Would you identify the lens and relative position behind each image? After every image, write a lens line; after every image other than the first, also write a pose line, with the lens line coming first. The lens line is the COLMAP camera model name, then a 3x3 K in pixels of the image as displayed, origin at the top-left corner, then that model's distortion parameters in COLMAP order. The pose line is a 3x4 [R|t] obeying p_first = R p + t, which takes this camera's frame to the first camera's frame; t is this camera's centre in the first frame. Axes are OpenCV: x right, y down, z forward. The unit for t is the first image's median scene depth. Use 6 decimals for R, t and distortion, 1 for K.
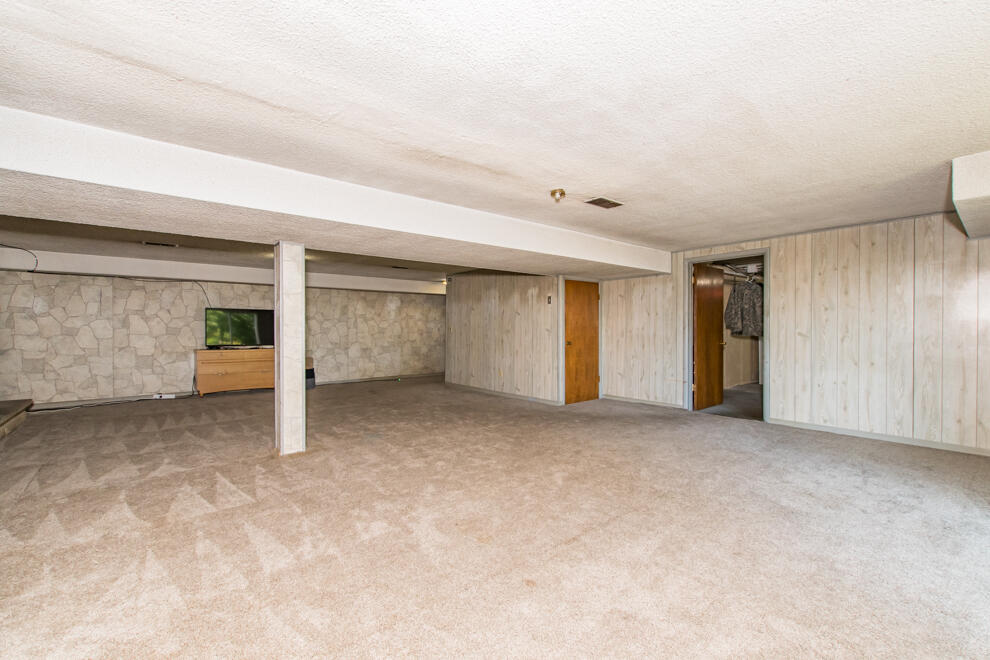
lens RADIAL K [[424.8, 0, 495.0], [0, 424.8, 330.0], [0, 0, 1]] dist [0.000584, 0.000046]
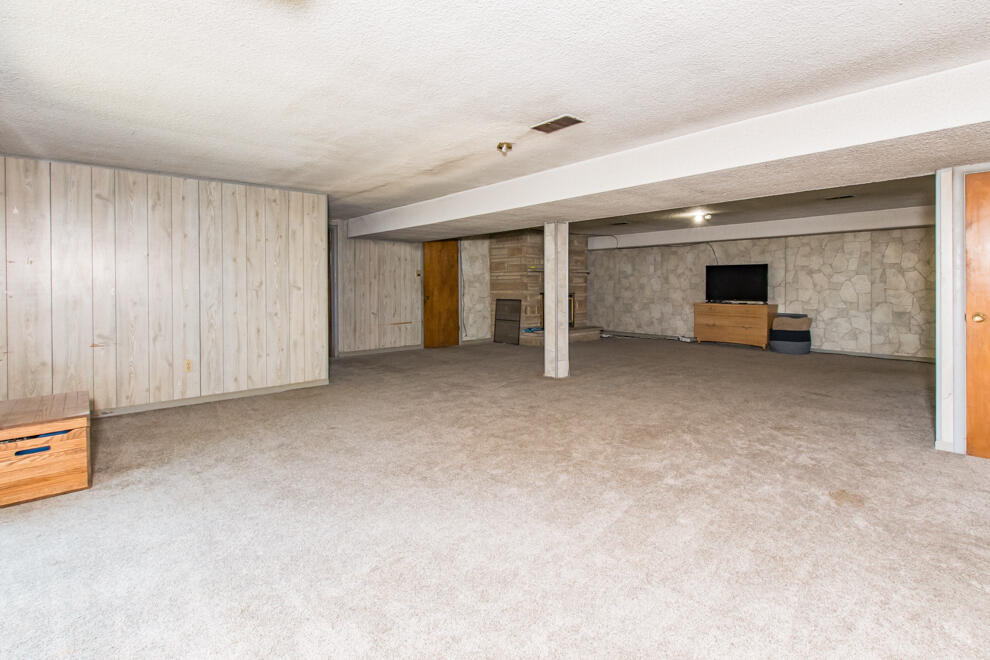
lens RADIAL K [[447.1, 0, 494.2], [0, 447.1, 270.8], [0, 0, 1]] dist [-0.000287, -0.000023]
pose [[0.035797, -0.031093, -0.998875, 0.492678], [0.000473, 0.999516, -0.031096, -0.001686], [0.999359, 0.000640, 0.035794, 0.396556]]
